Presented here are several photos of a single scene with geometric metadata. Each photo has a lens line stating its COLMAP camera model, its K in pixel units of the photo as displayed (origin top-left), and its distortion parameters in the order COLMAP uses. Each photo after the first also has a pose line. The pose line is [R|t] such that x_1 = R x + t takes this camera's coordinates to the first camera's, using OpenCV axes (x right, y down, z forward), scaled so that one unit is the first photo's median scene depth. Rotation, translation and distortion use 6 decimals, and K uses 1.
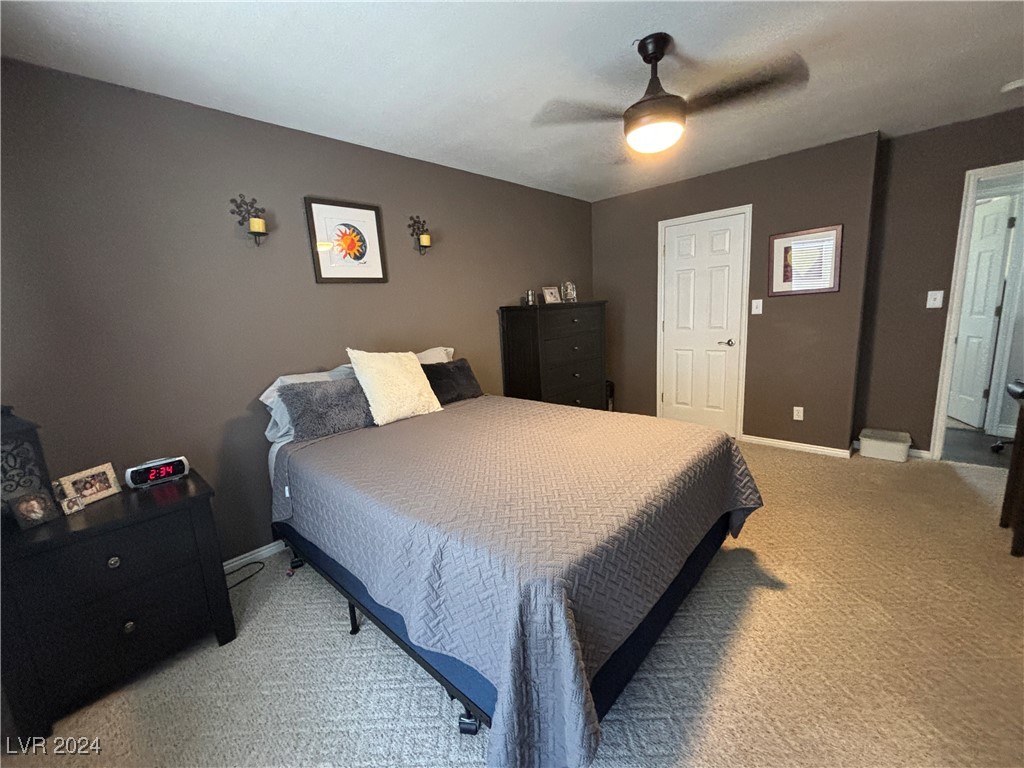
lens RADIAL K [[413.8, 0, 509.8], [0, 413.8, 390.9], [0, 0, 1]] dist [0.005220, 0.000746]
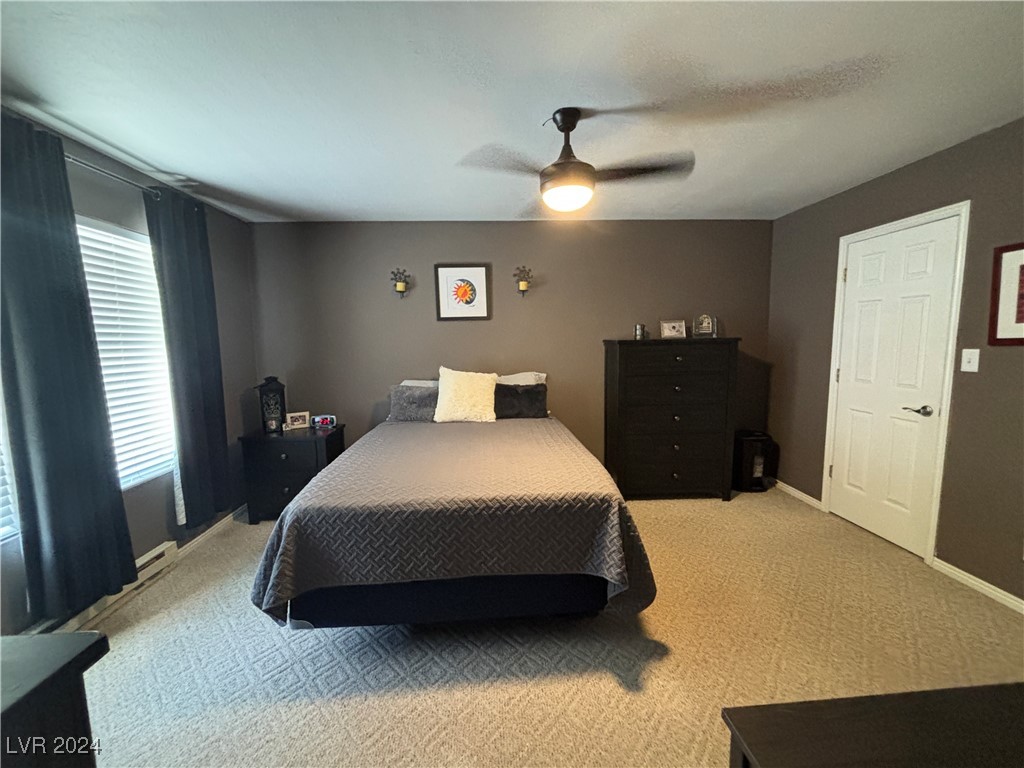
lens RADIAL K [[413.8, 0, 510.1], [0, 413.8, 388.8], [0, 0, 1]] dist [0.005220, 0.000746]
pose [[0.724155, 0.128525, -0.677555, 0.700763], [-0.158290, 0.987227, 0.018089, -0.082355], [0.671225, 0.094151, 0.735250, 0.103378]]
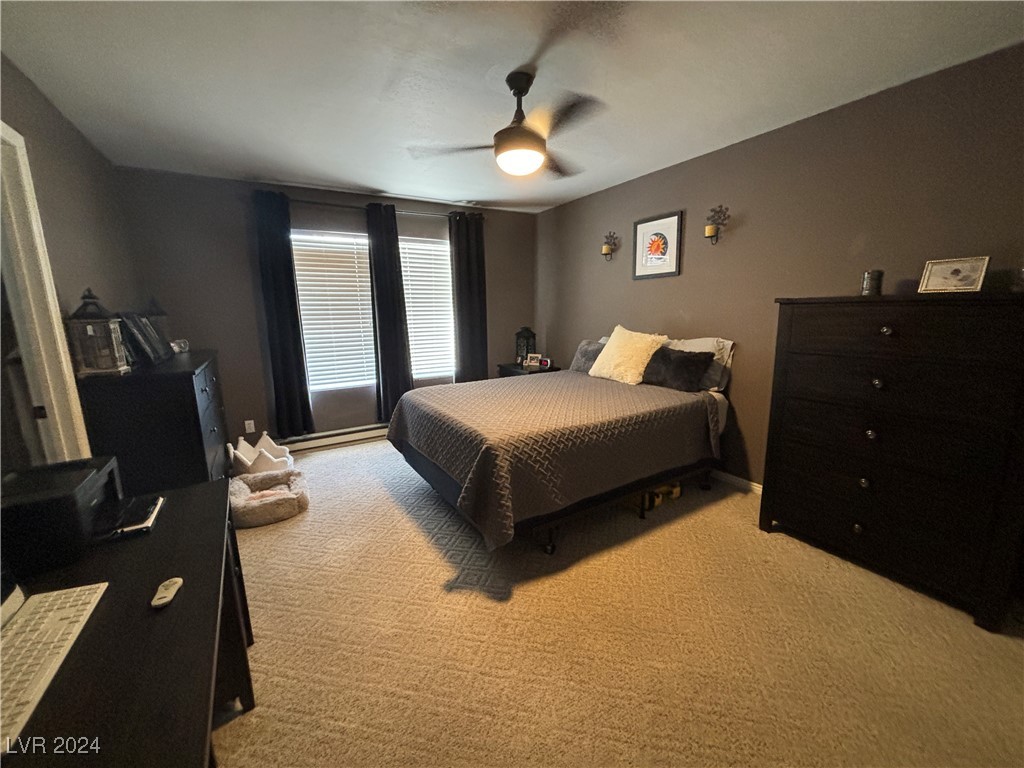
lens RADIAL K [[413.8, 0, 503.4], [0, 413.8, 386.3], [0, 0, 1]] dist [0.005220, 0.000746]
pose [[-0.275880, 0.244624, -0.929543, 1.057444], [-0.155060, 0.943080, 0.294206, -0.244772], [0.948603, 0.225300, -0.222245, 0.905938]]
